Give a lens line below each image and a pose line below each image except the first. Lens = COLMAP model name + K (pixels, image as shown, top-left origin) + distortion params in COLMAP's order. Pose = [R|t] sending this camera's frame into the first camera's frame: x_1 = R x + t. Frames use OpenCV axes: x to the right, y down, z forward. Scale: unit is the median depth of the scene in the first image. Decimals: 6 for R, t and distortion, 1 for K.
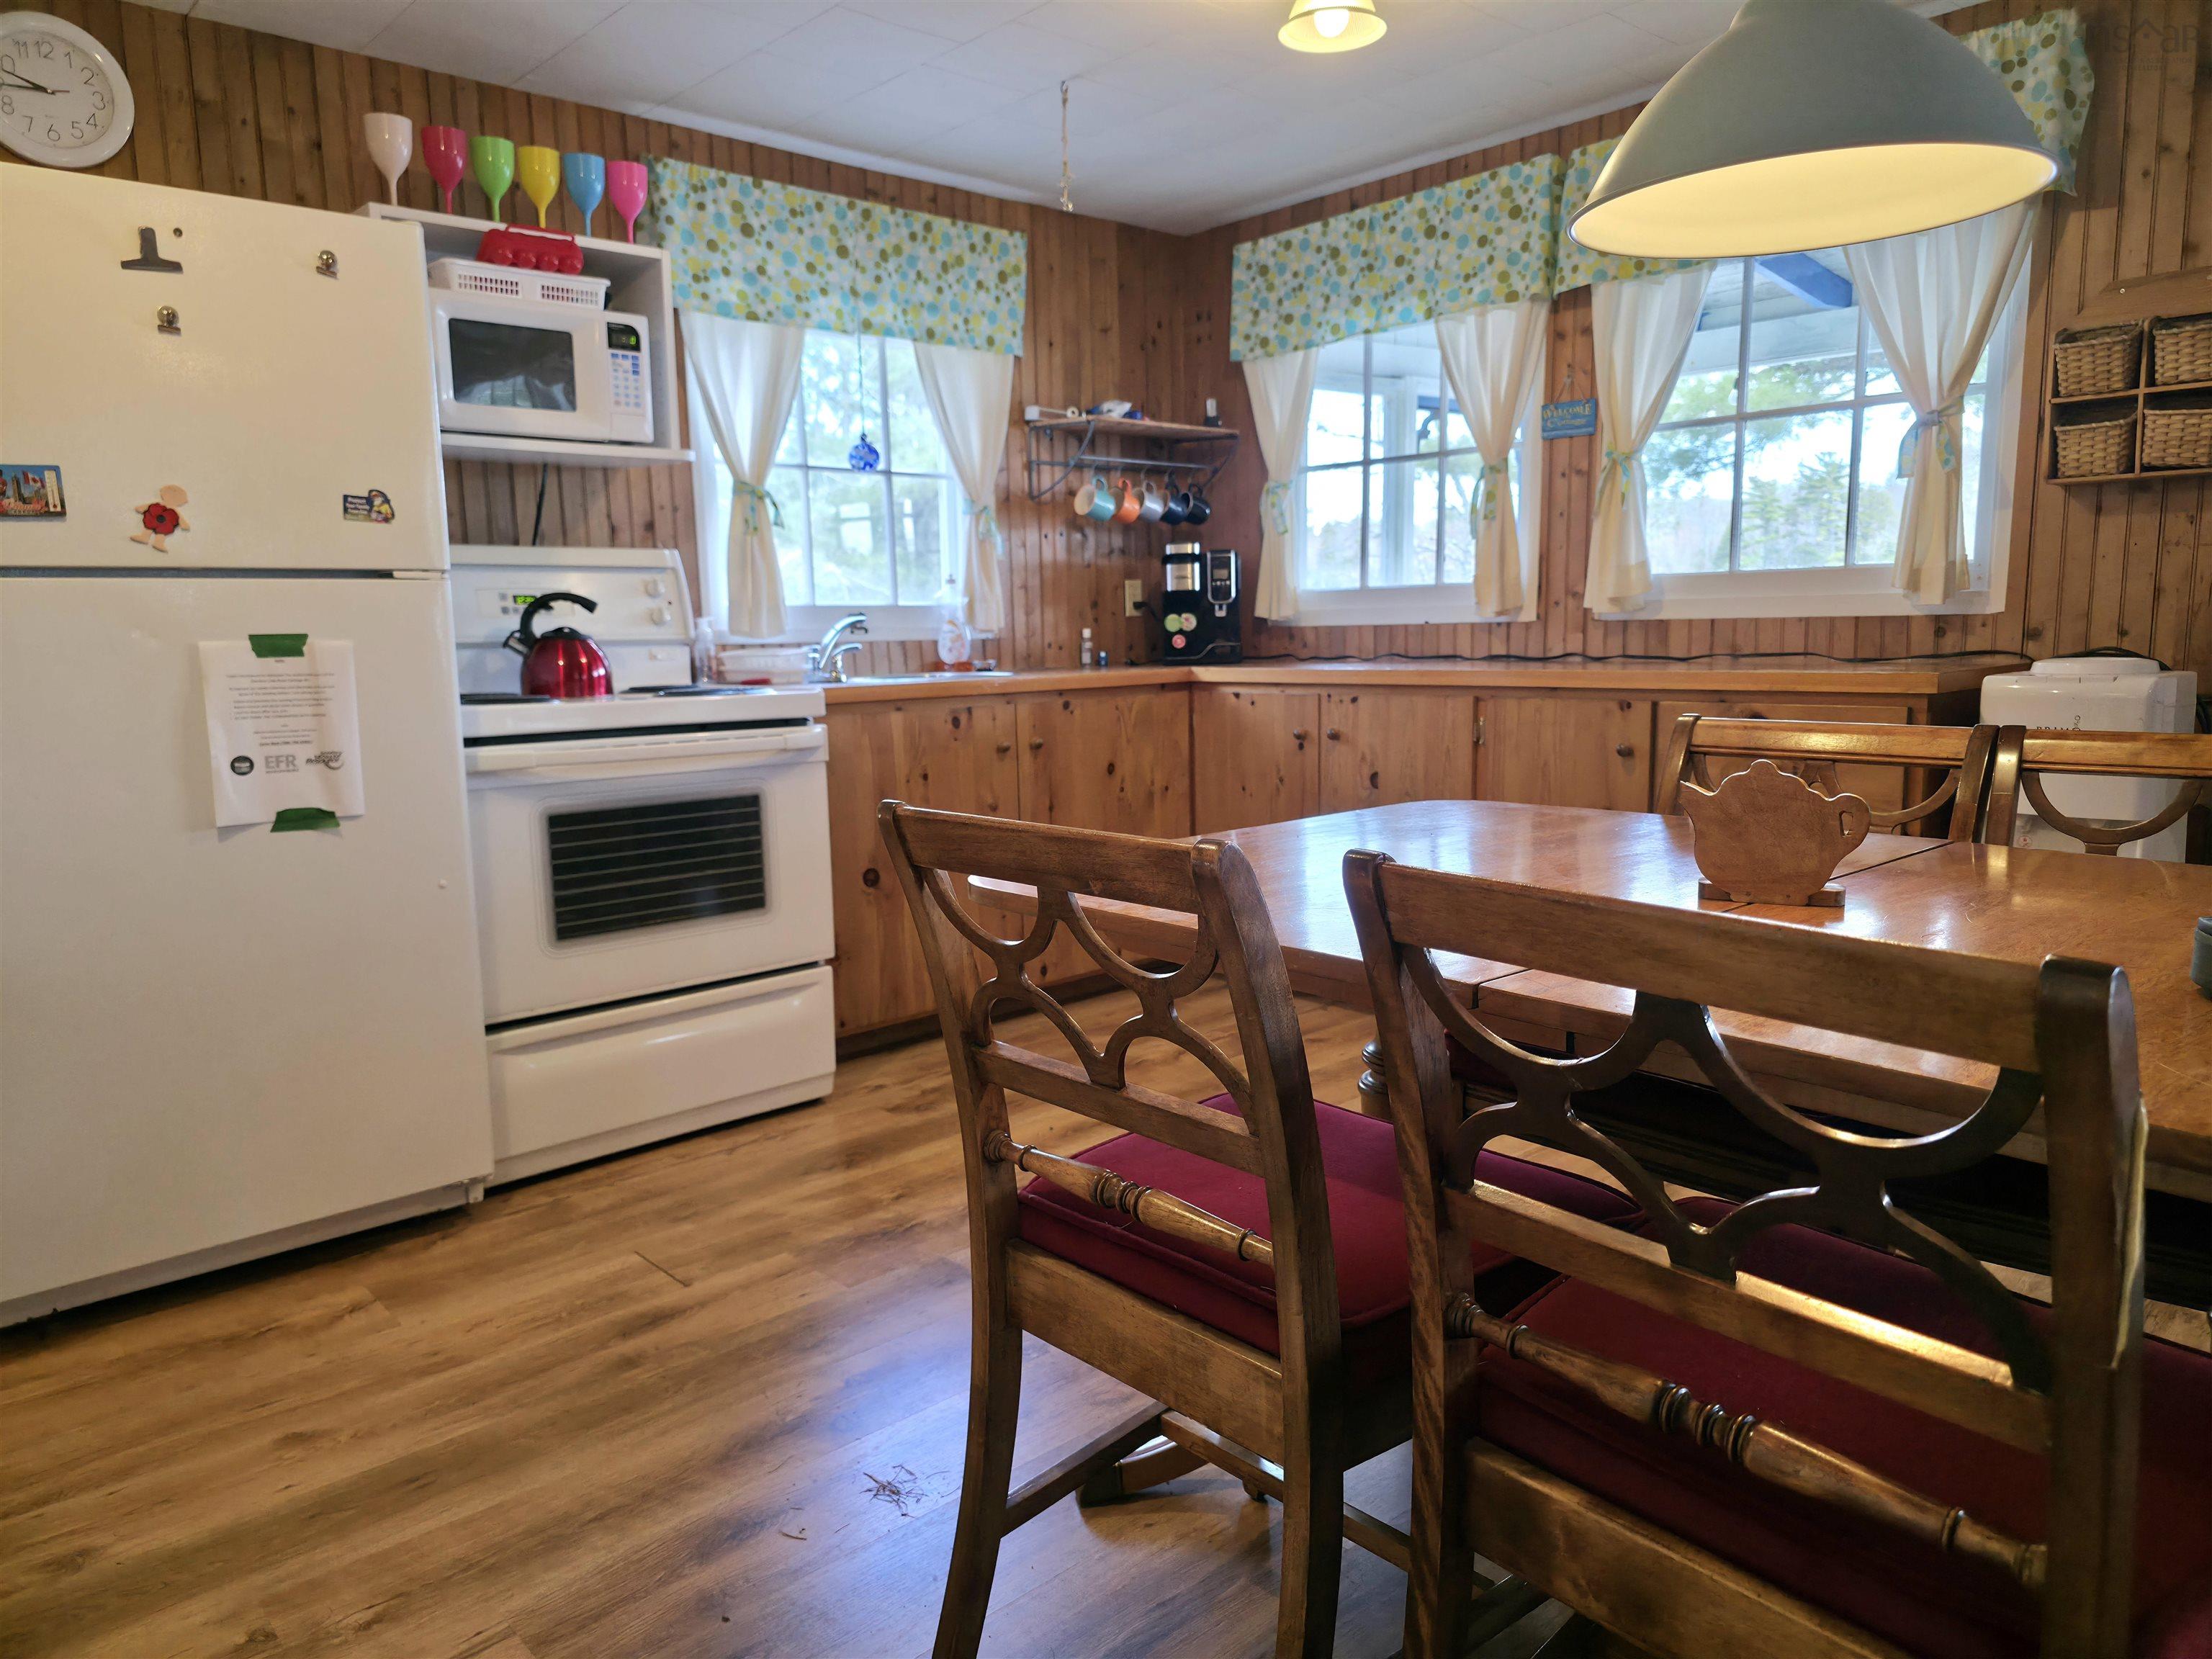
lens RADIAL K [[1448.4, 0, 1113.9], [0, 1448.4, 861.1], [0, 0, 1]] dist [0.022898, -0.050926]
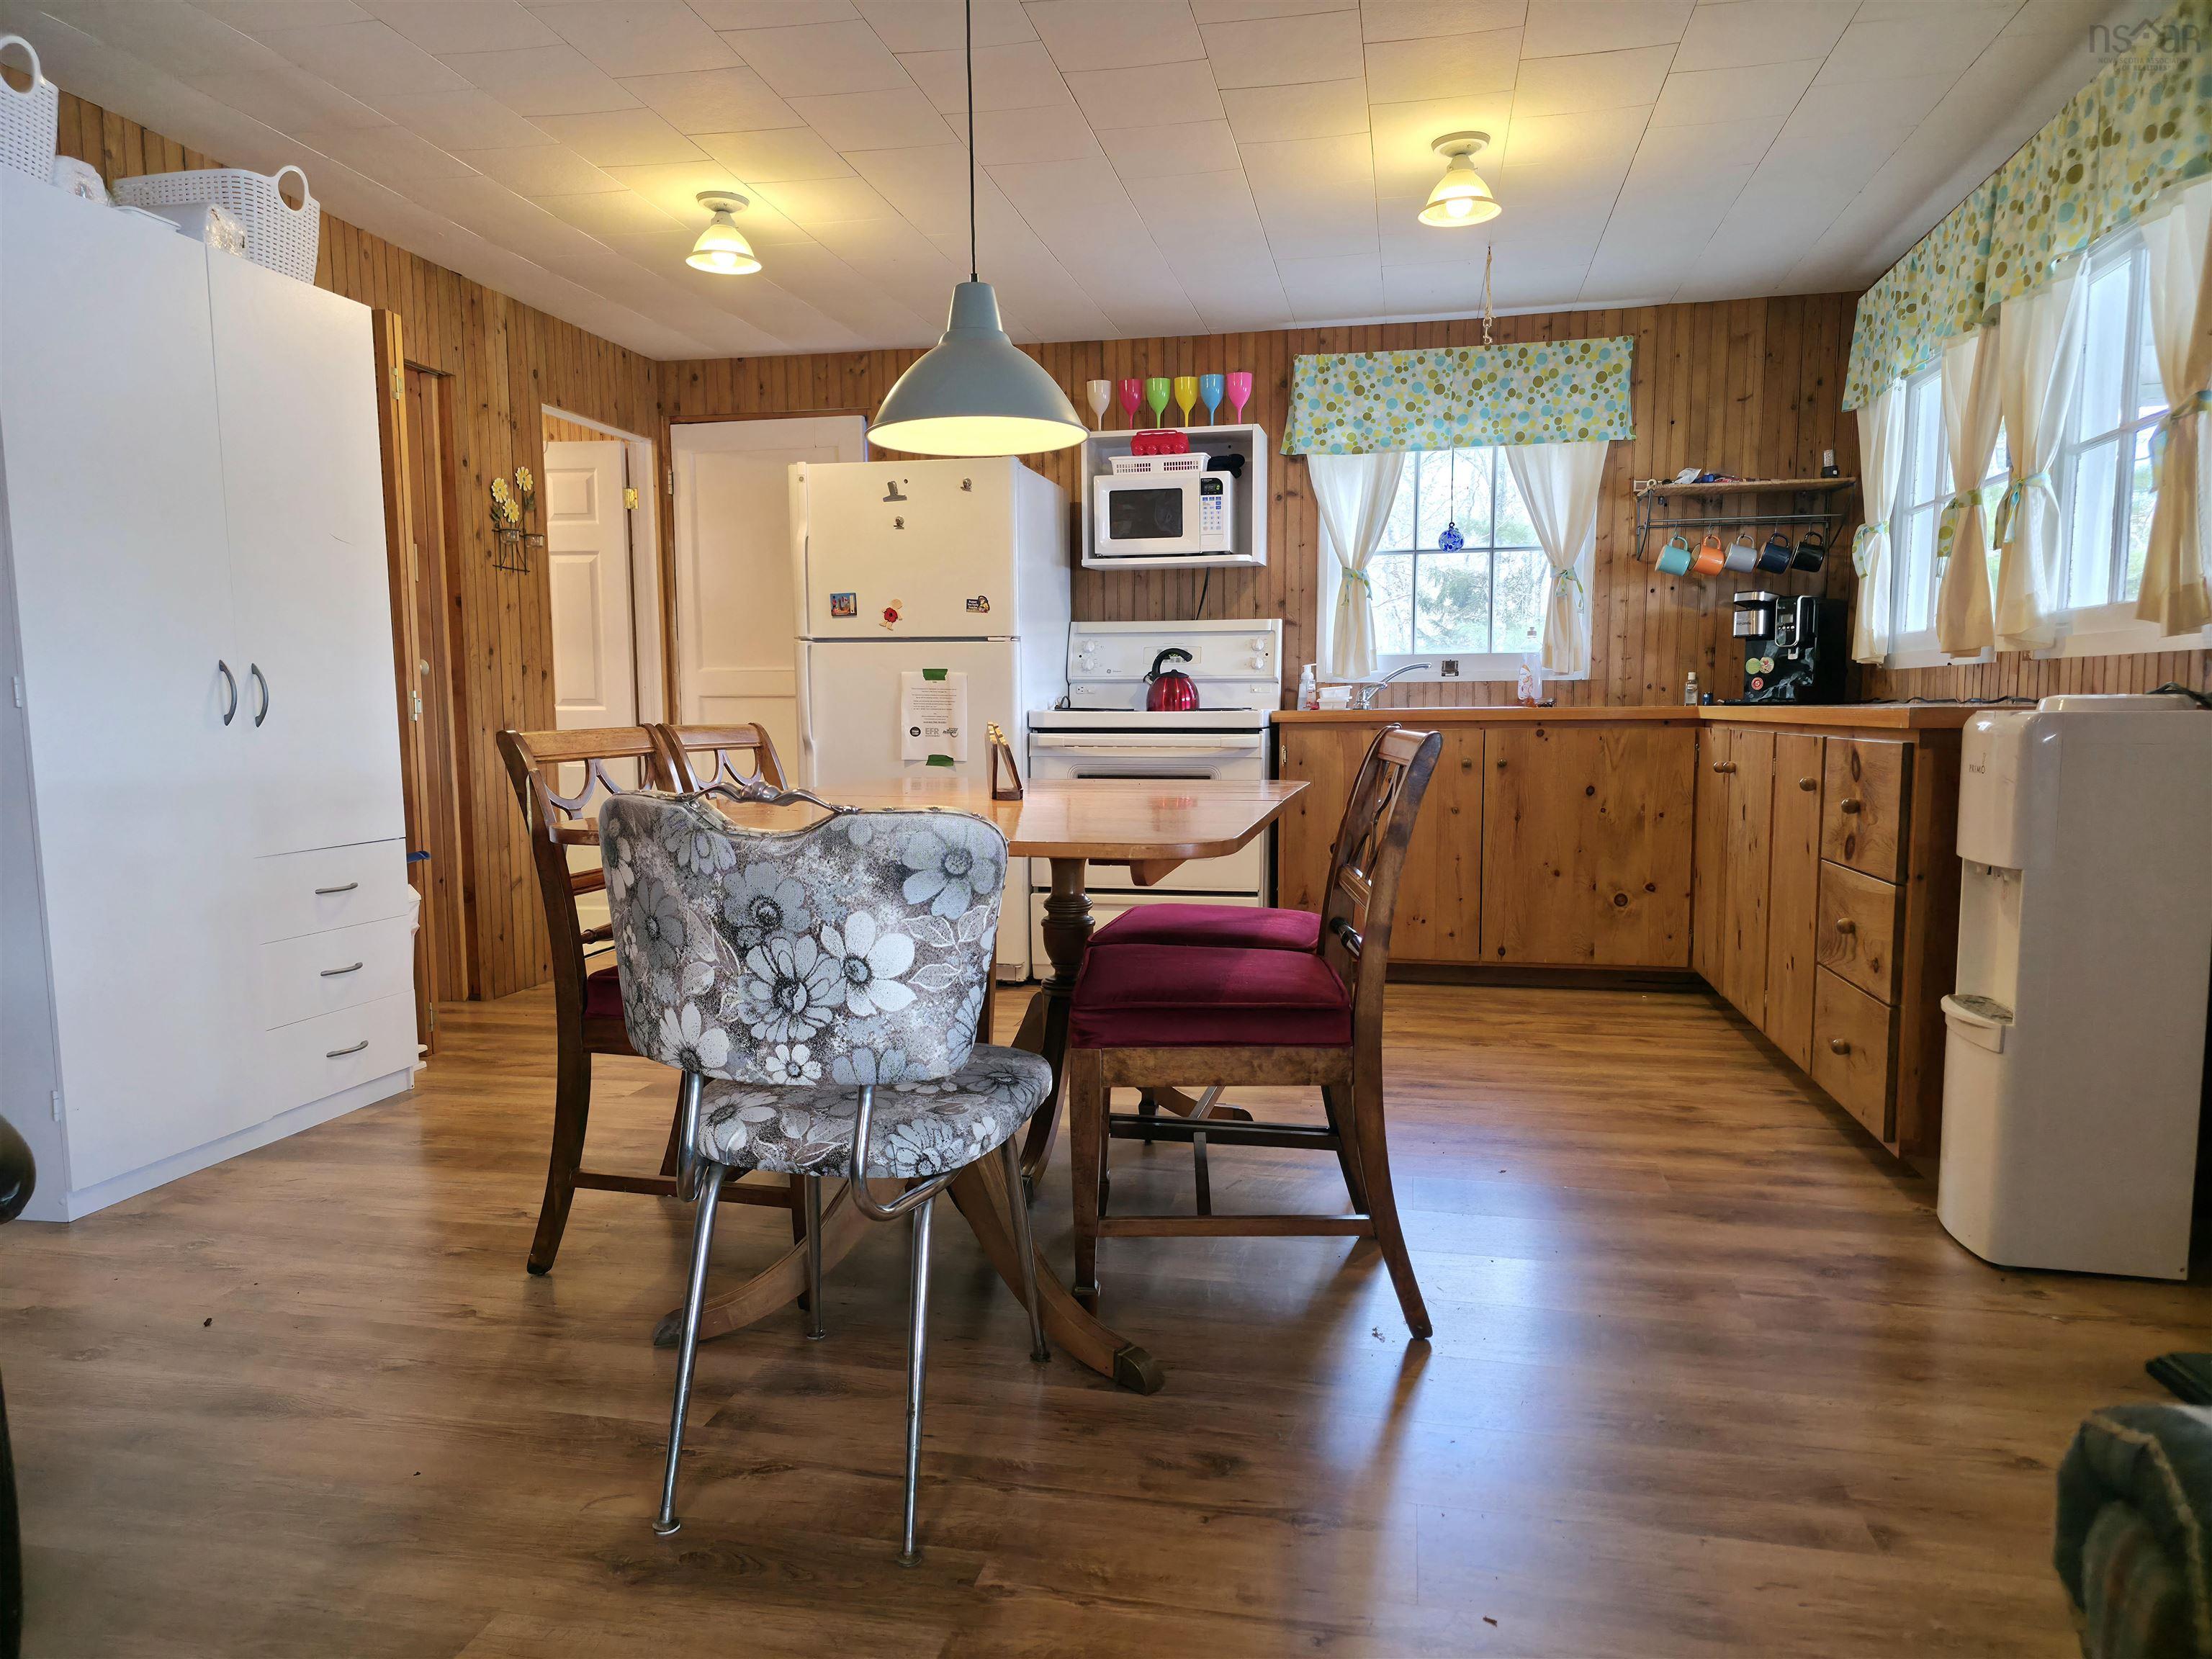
lens RADIAL K [[1458.8, 0, 1106.1], [0, 1458.8, 844.2], [0, 0, 1]] dist [0.049421, -0.033348]
pose [[0.579007, 0.096872, -0.809547, 0.754931], [-0.138097, 0.990222, 0.019722, 0.008558], [0.803542, 0.100377, 0.586724, 0.007404]]
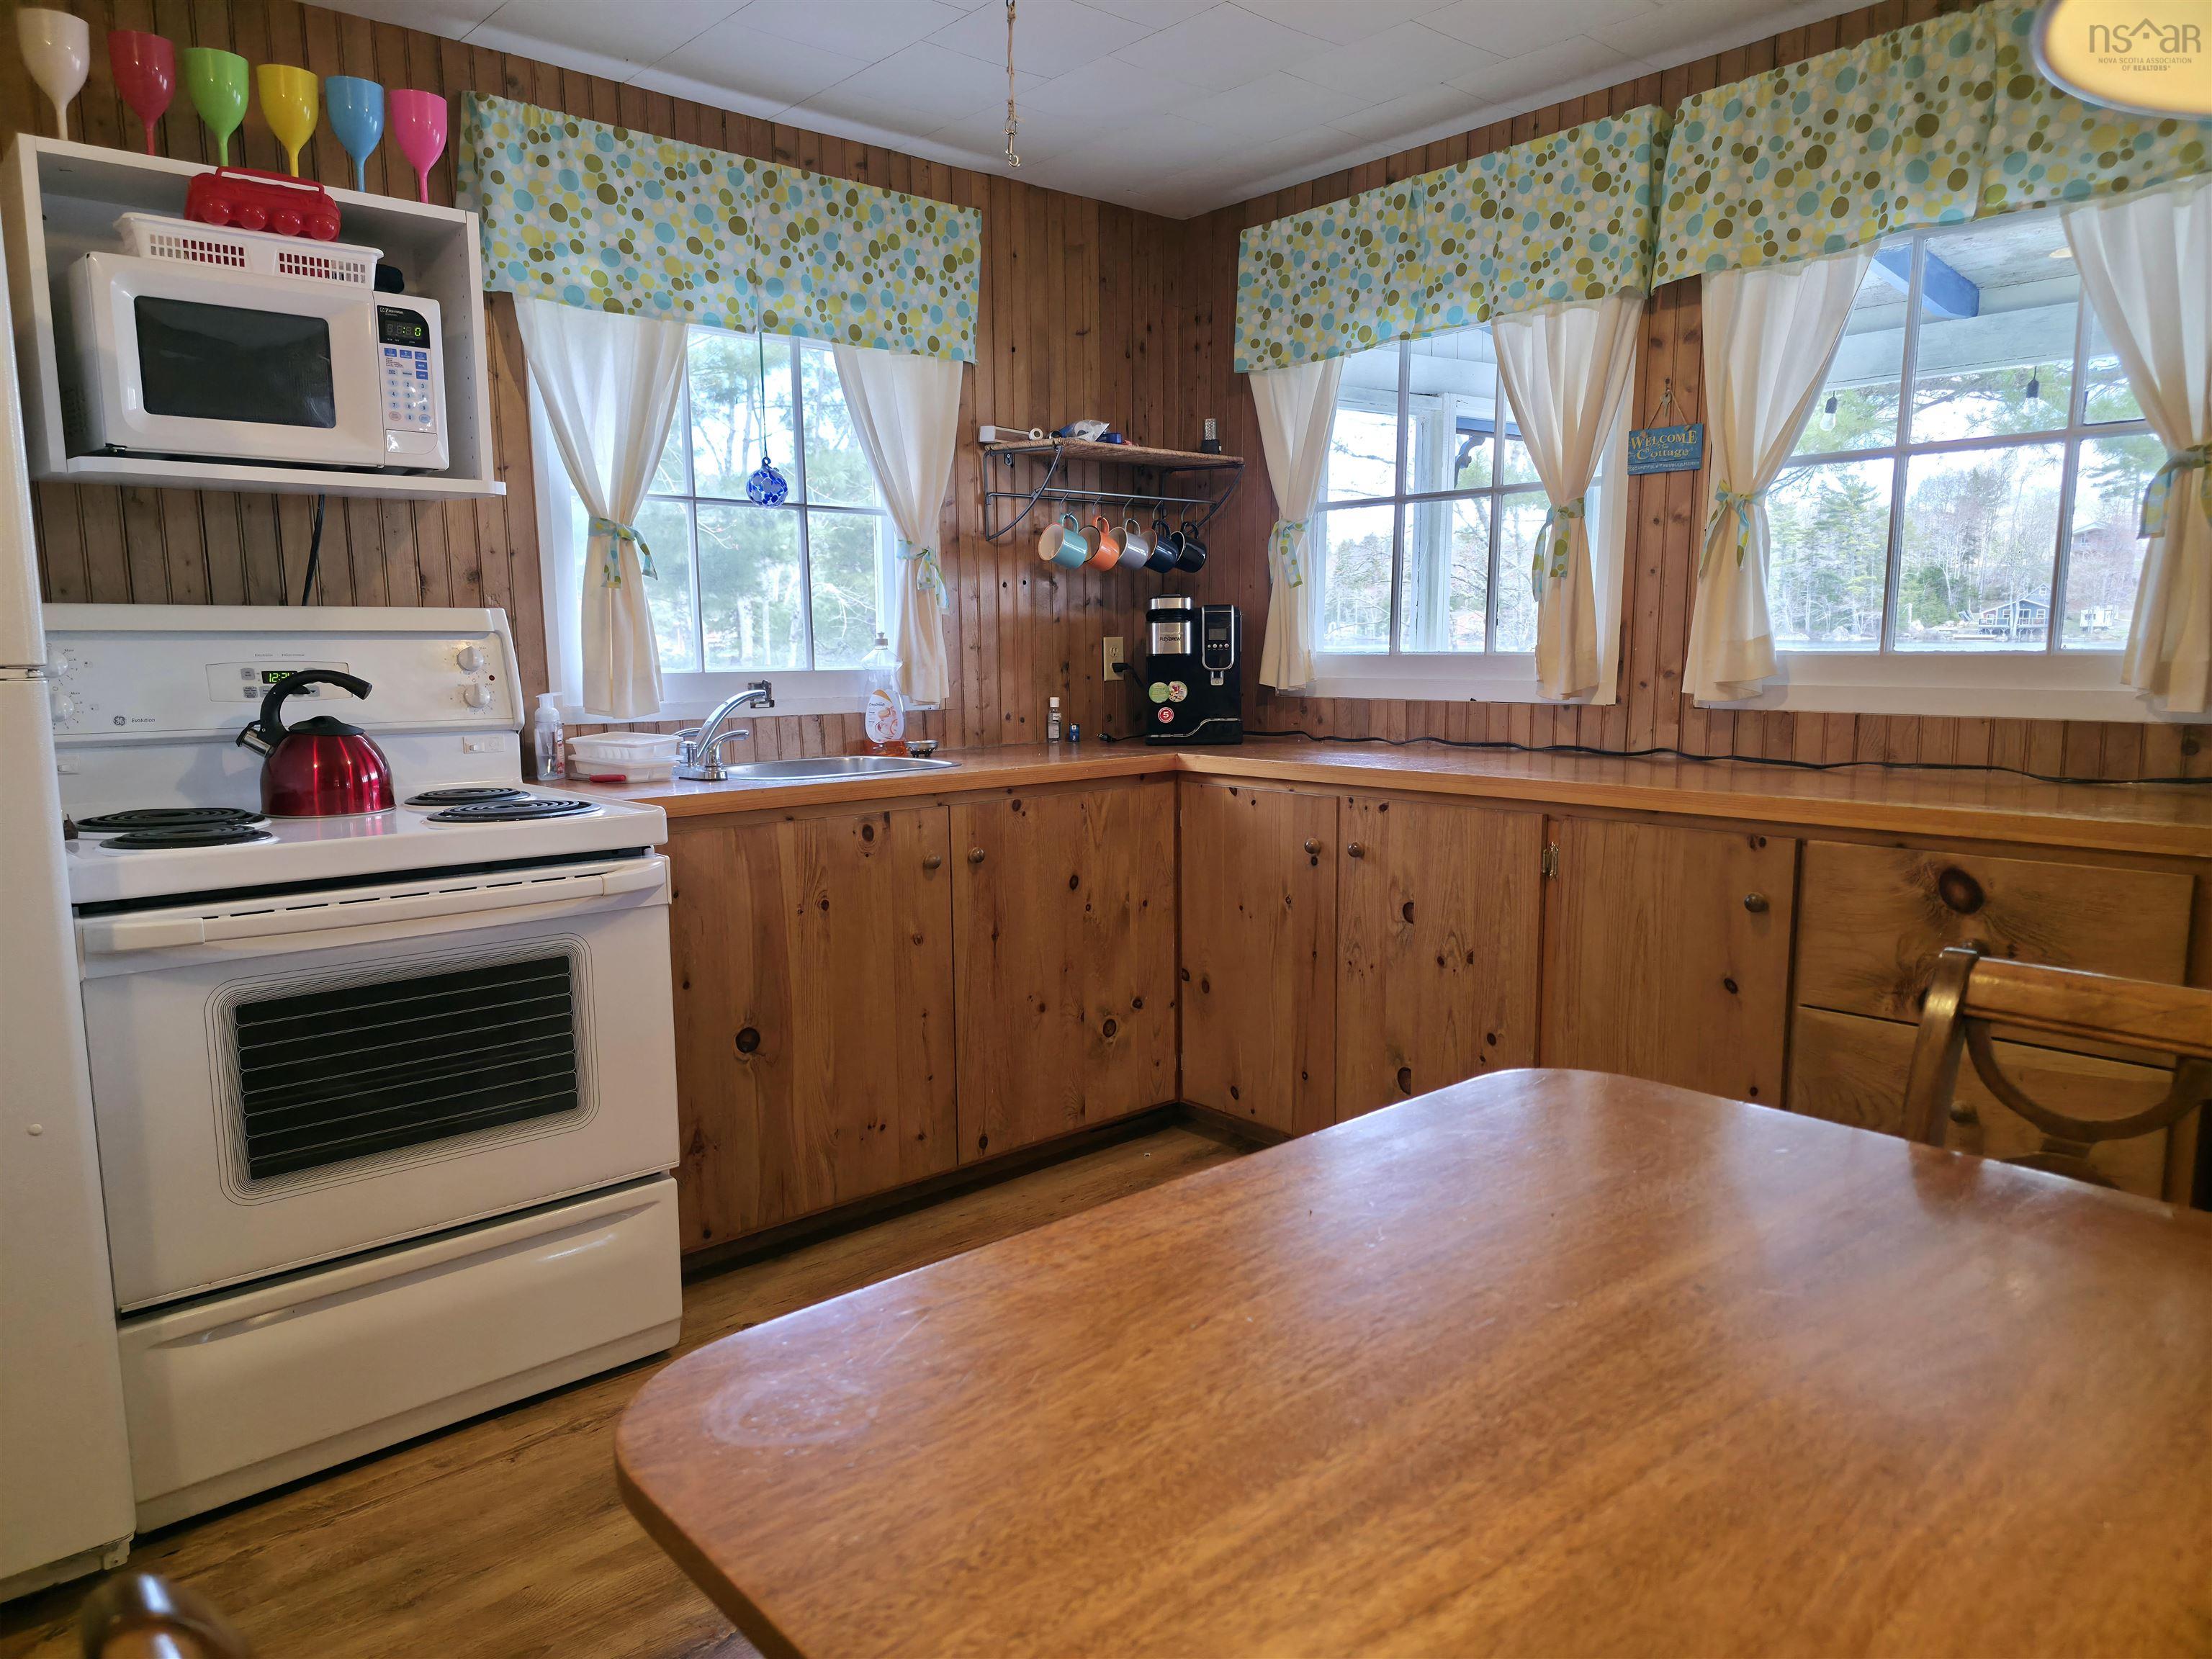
lens RADIAL K [[1436.0, 0, 1106.1], [0, 1436.0, 871.8], [0, 0, 1]] dist [0.031285, -0.045139]
pose [[0.999804, 0.014993, -0.012904, 0.026796], [-0.015009, 0.999887, -0.001071, -0.072161], [0.012886, 0.001264, 0.999916, 0.221076]]
